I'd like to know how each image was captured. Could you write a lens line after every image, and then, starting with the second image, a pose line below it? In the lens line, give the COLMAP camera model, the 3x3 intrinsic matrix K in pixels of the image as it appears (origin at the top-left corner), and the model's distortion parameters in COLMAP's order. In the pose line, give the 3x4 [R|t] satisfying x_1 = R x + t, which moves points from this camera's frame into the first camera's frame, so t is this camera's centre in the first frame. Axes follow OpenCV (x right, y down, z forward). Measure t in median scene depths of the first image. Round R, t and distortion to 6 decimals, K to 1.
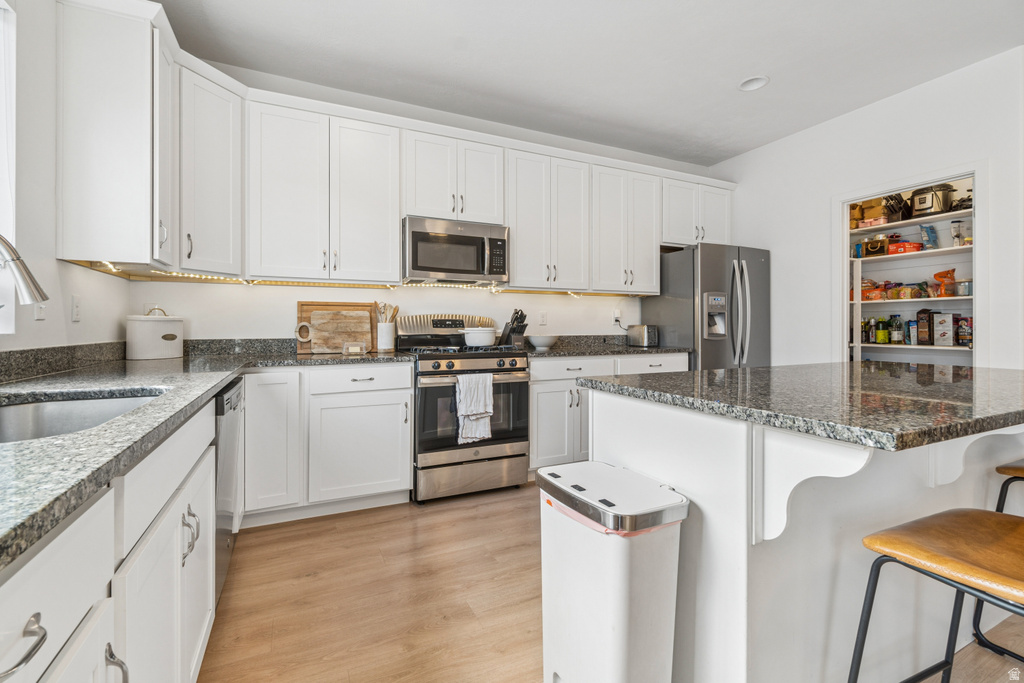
lens RADIAL K [[448.9, 0, 506.4], [0, 448.9, 326.4], [0, 0, 1]] dist [-0.000851, -0.000088]
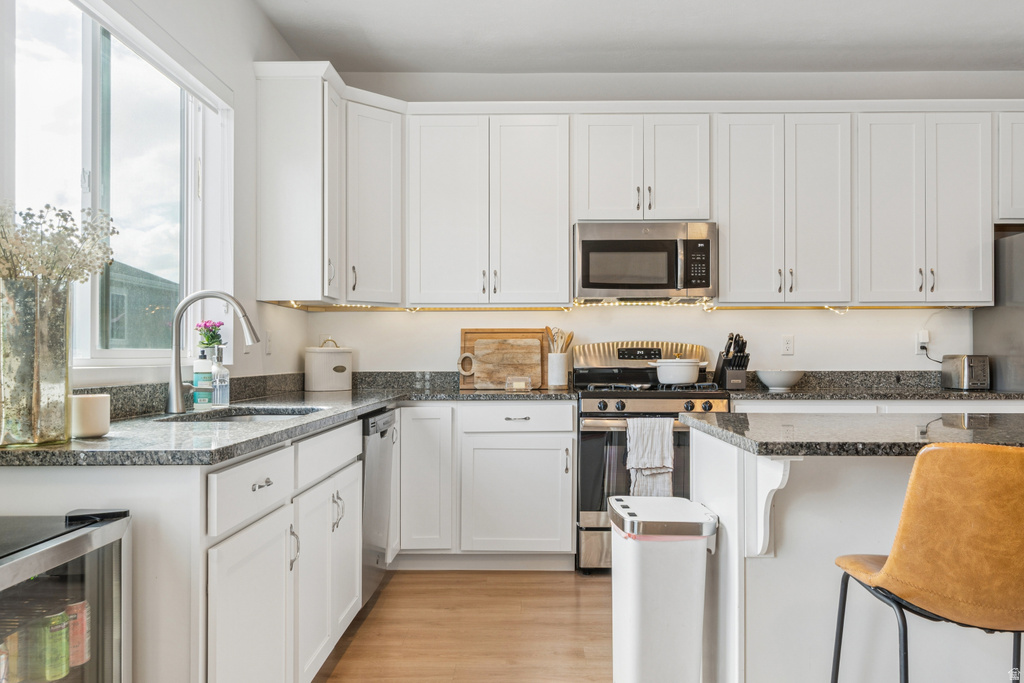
lens RADIAL K [[795.5, 0, 512.8], [0, 795.5, 346.3], [0, 0, 1]] dist [0.013851, 0.001758]
pose [[0.898795, -0.006786, -0.438317, 0.327999], [0.001743, 0.999928, -0.011906, -0.003755], [0.438366, 0.009937, 0.898742, -0.371171]]
